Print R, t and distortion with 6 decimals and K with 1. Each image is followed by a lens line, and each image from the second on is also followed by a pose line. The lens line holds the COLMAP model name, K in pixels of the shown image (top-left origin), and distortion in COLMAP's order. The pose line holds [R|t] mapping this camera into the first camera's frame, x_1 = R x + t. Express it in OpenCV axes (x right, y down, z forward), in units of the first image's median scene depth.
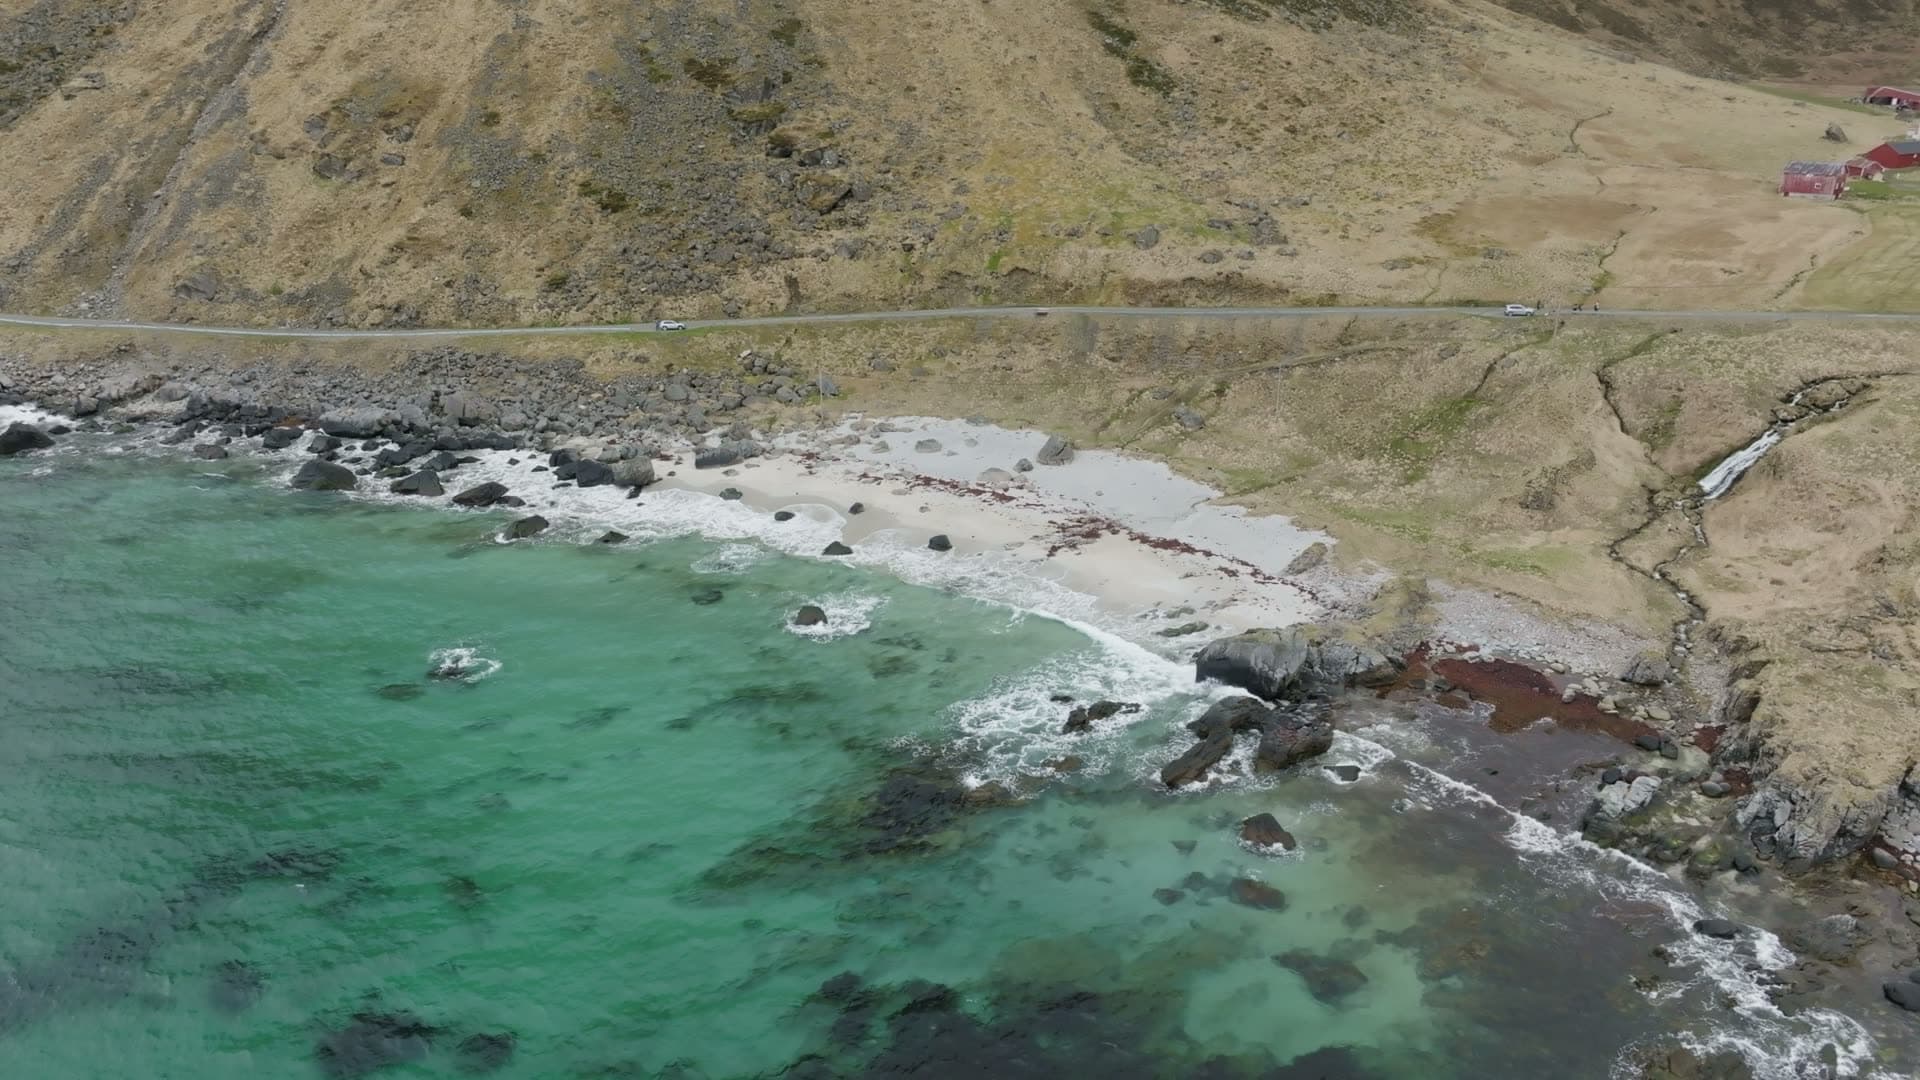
lens RADIAL K [[1351.5, 0, 964.9], [0, 1351.5, 537.0], [0, 0, 1]] dist [0.003058, 0.013142]
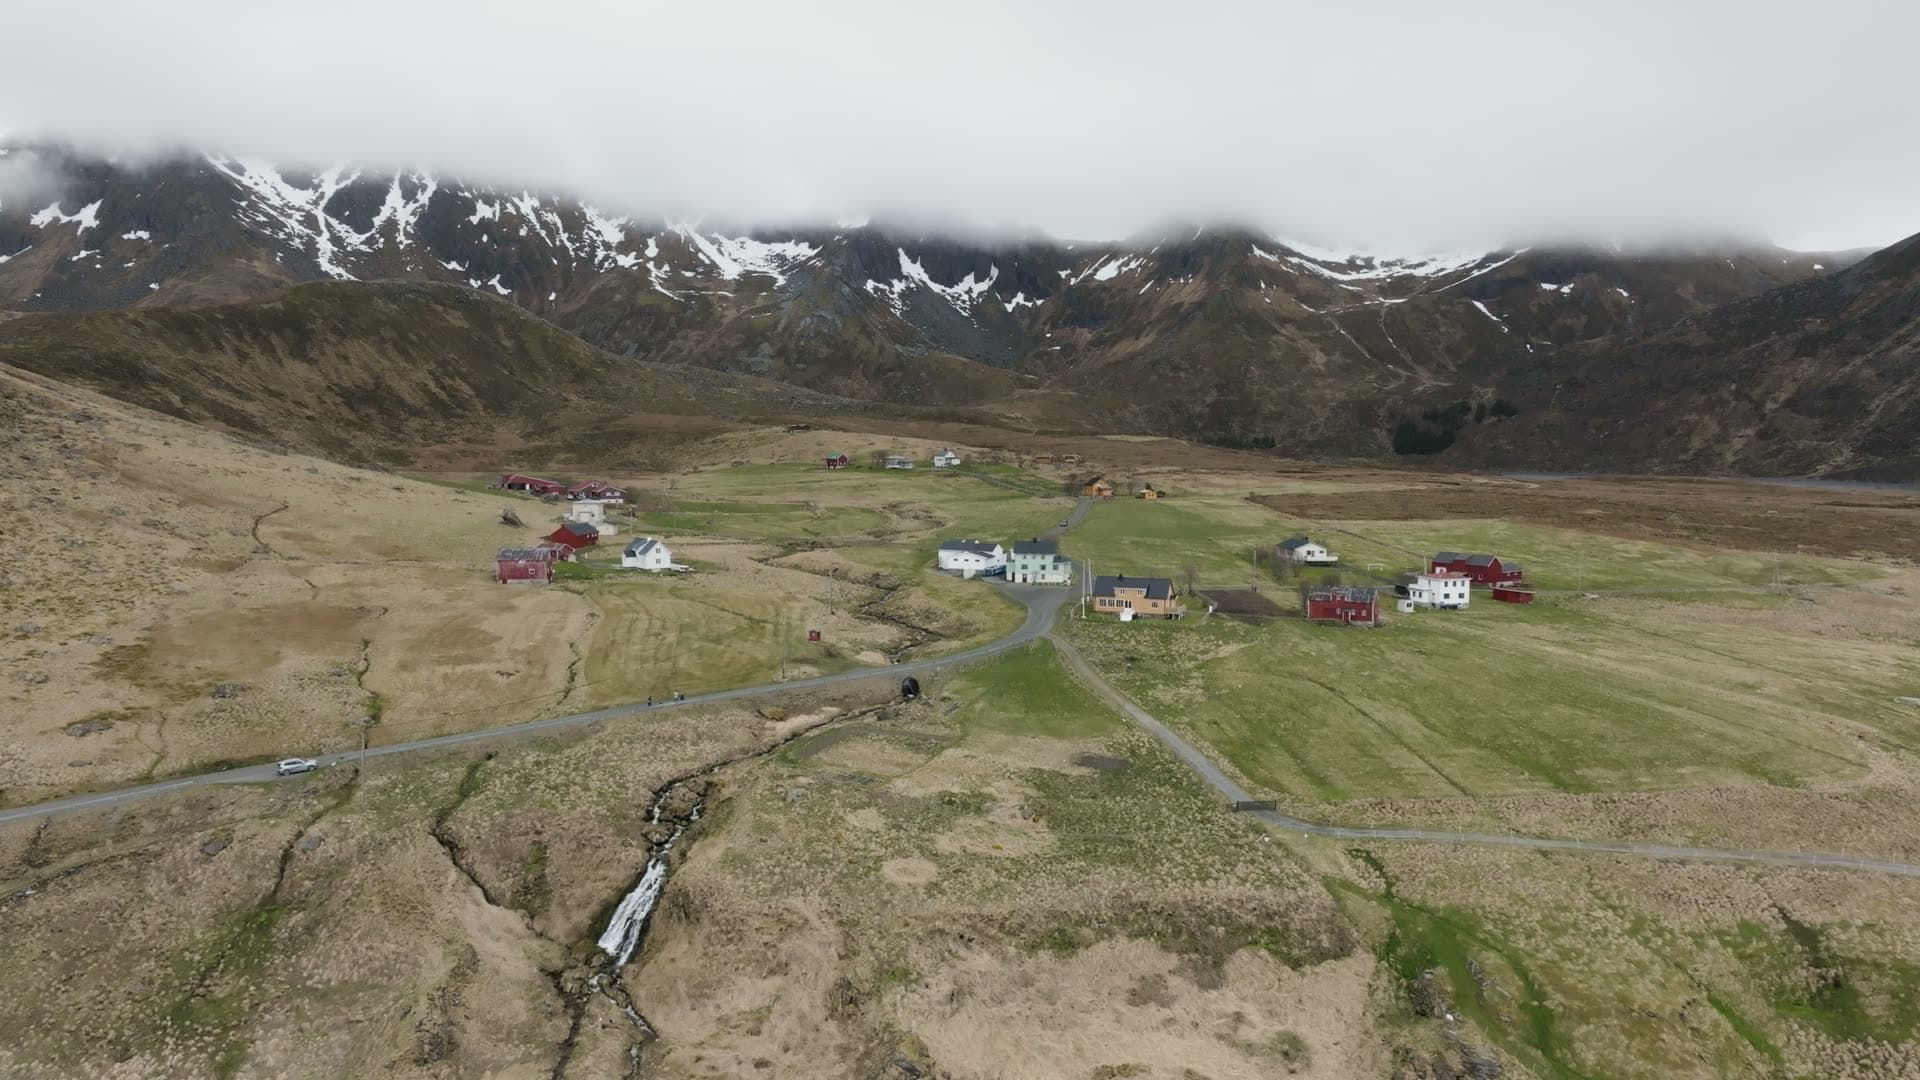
lens RADIAL K [[1351.5, 0, 958.1], [0, 1351.5, 542.1], [0, 0, 1]] dist [0.003058, 0.013142]
pose [[0.594064, -0.063649, 0.801895, 0.026544], [0.275530, 0.952665, -0.128503, -0.080468], [-0.755758, 0.297286, 0.583481, 0.220767]]
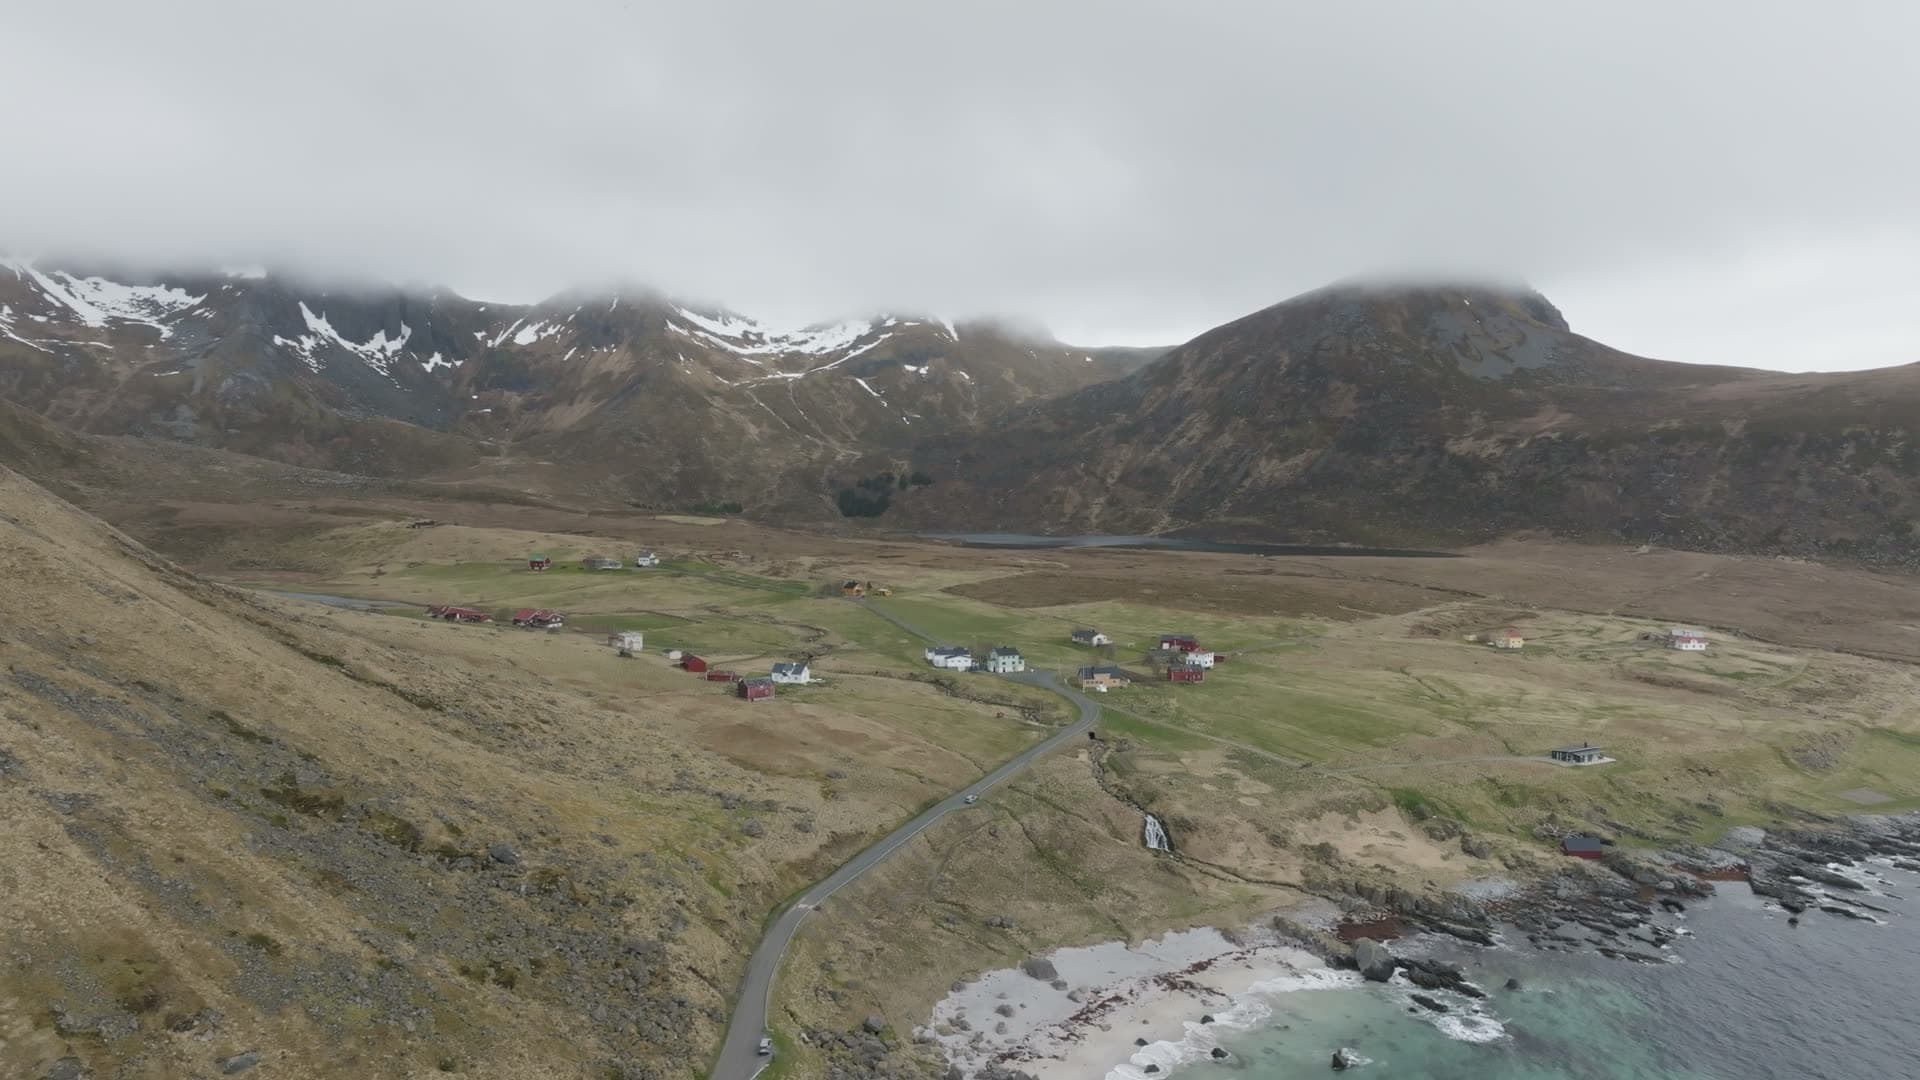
lens RADIAL K [[1351.5, 0, 967.2], [0, 1351.5, 531.9], [0, 0, 1]] dist [0.003058, 0.013142]
pose [[0.110906, -0.053321, 0.992399, -1.124894], [0.344401, 0.938747, 0.011950, -0.458892], [-0.932249, 0.340458, 0.122477, 0.639043]]
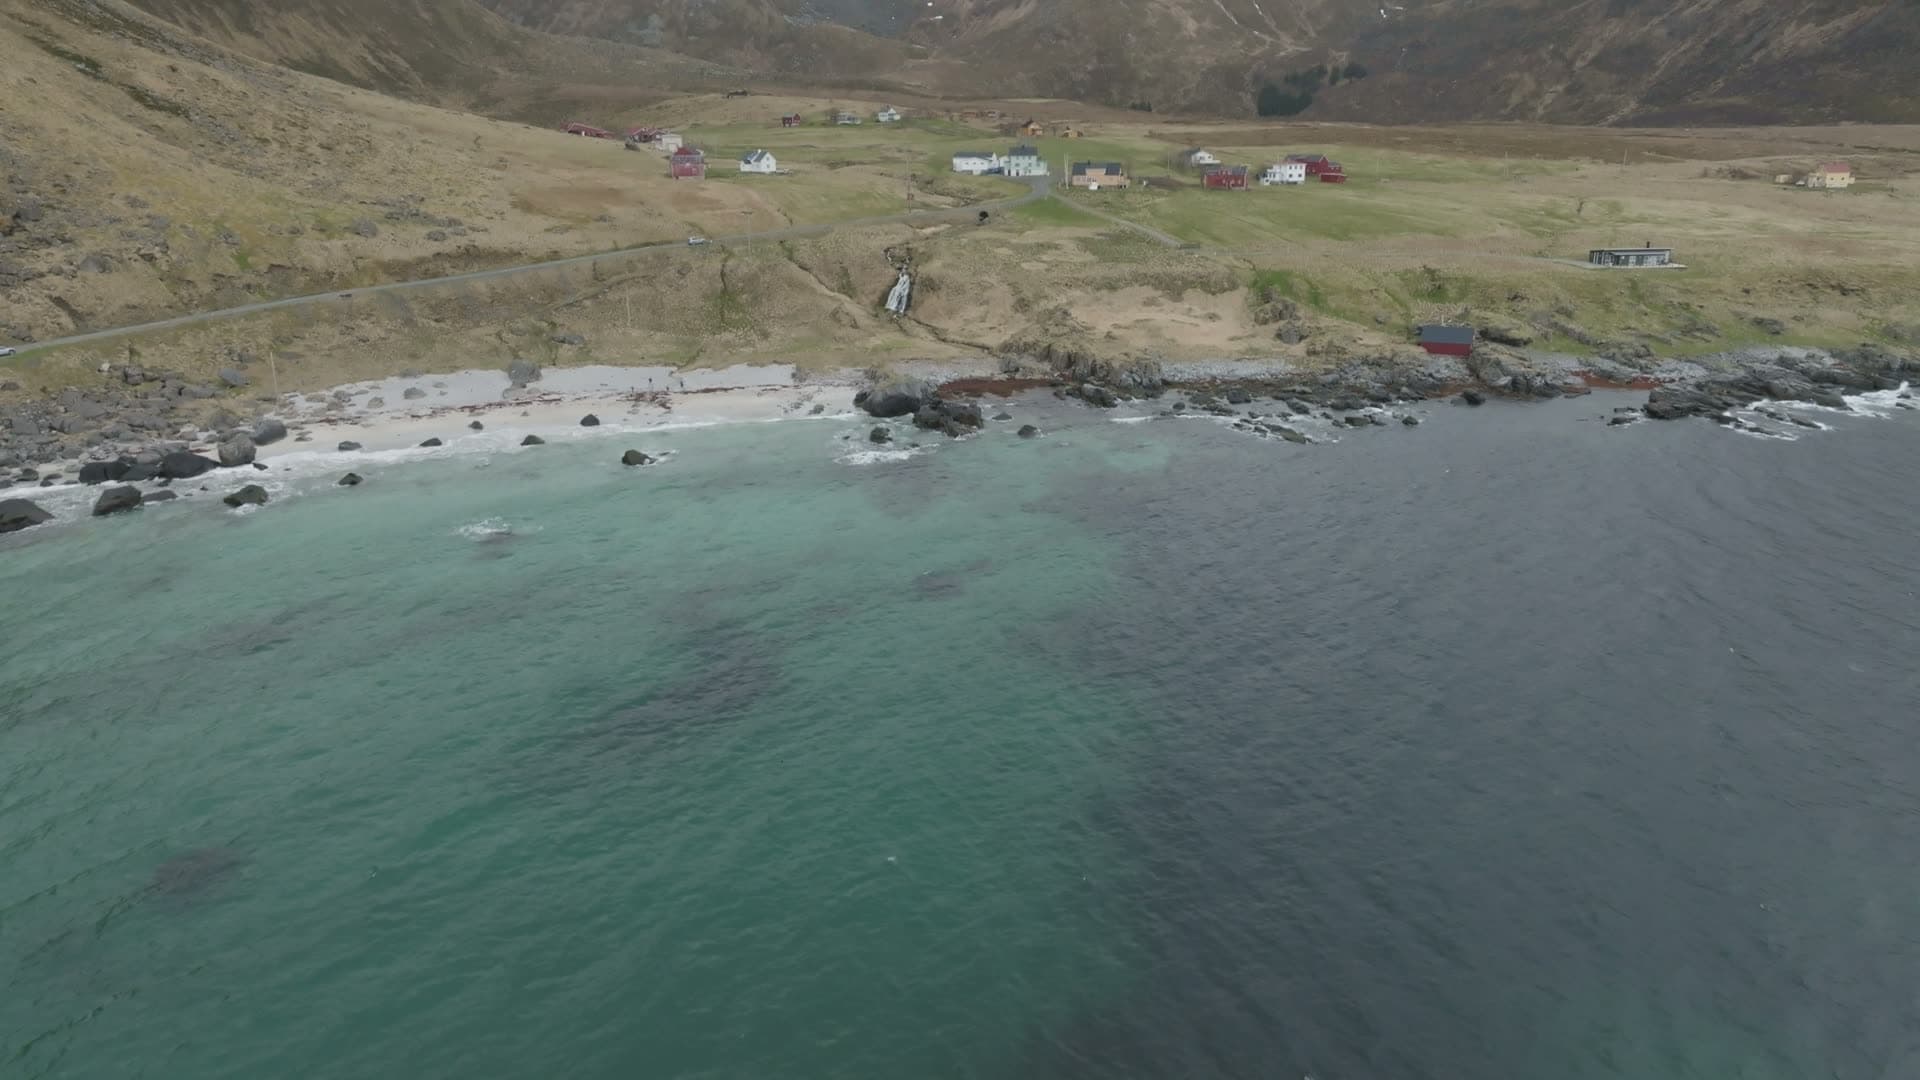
lens RADIAL K [[1351.5, 0, 962.9], [0, 1351.5, 536.4], [0, 0, 1]] dist [0.003058, 0.013142]
pose [[0.505239, -0.264123, 0.821567, -0.662494], [0.310411, 0.943915, 0.112563, 0.052418], [-0.805220, 0.198152, 0.558889, 0.023943]]
